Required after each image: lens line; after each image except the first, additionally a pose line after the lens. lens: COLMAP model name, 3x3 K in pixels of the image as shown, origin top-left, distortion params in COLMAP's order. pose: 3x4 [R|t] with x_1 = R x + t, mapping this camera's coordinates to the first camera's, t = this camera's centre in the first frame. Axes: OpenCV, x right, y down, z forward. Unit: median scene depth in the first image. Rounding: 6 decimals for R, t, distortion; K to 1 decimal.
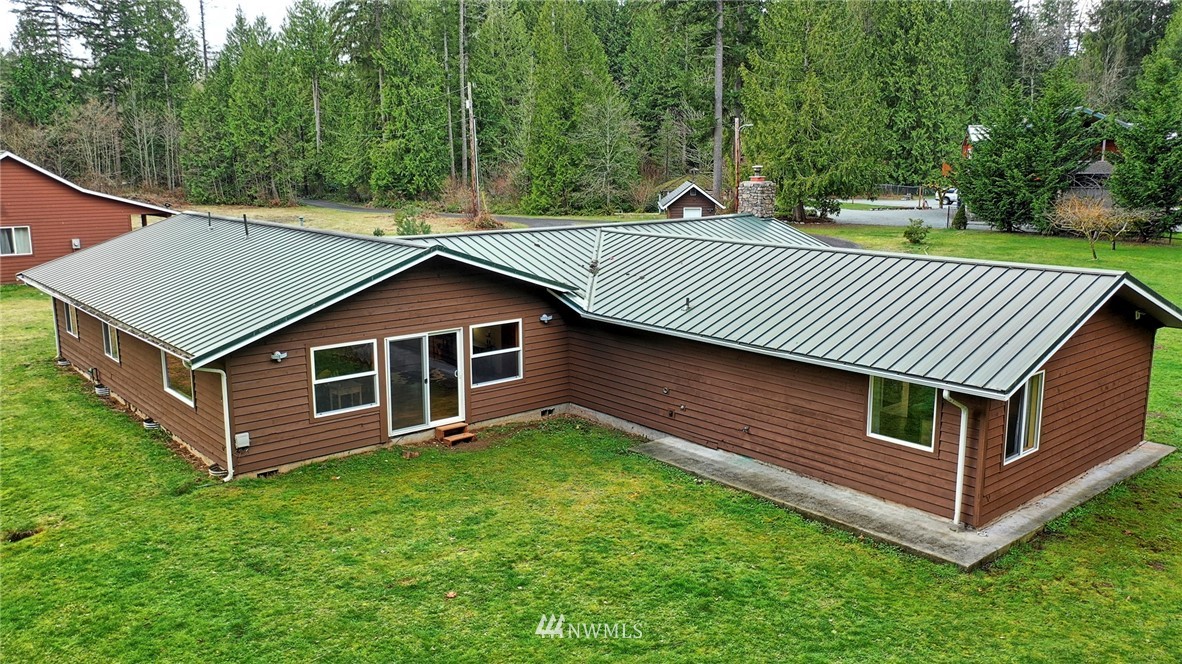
lens RADIAL K [[944.6, 0, 590.9], [0, 944.6, 332.7], [0, 0, 1]] dist [0.003532, 0.008064]
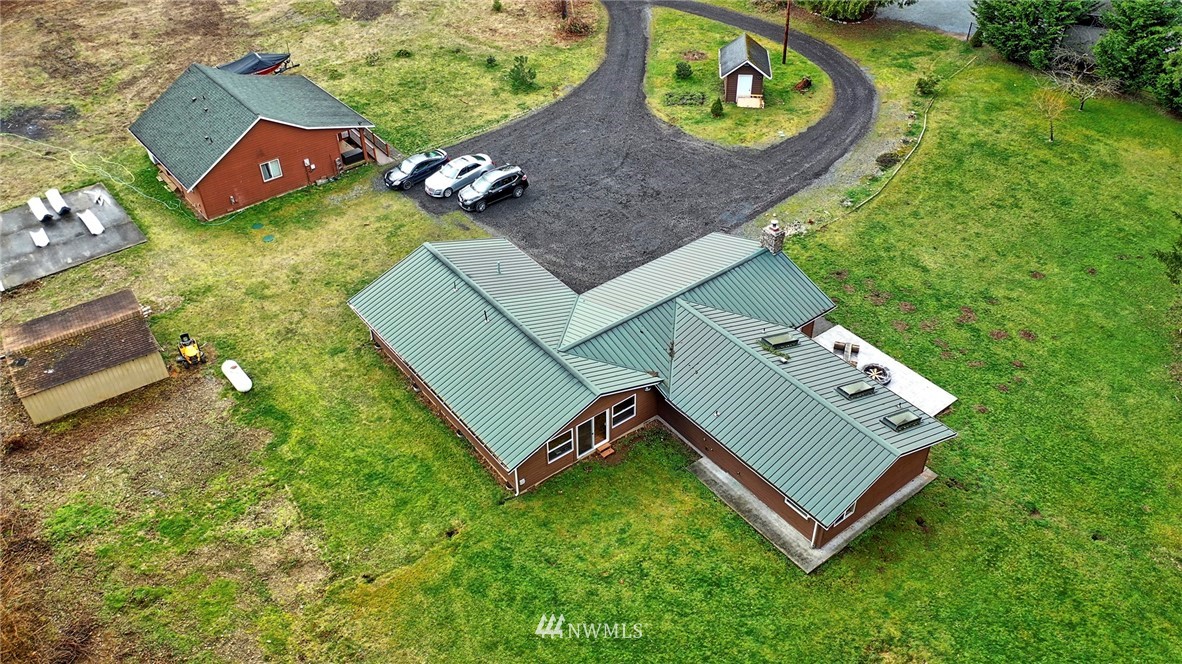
lens RADIAL K [[944.6, 0, 592.7], [0, 944.6, 330.4], [0, 0, 1]] dist [0.003532, 0.008064]
pose [[0.998437, 0.019958, -0.052207, -0.085901], [0.006310, 0.887856, 0.460078, -1.463424], [0.055534, -0.459688, 0.886342, -1.018948]]
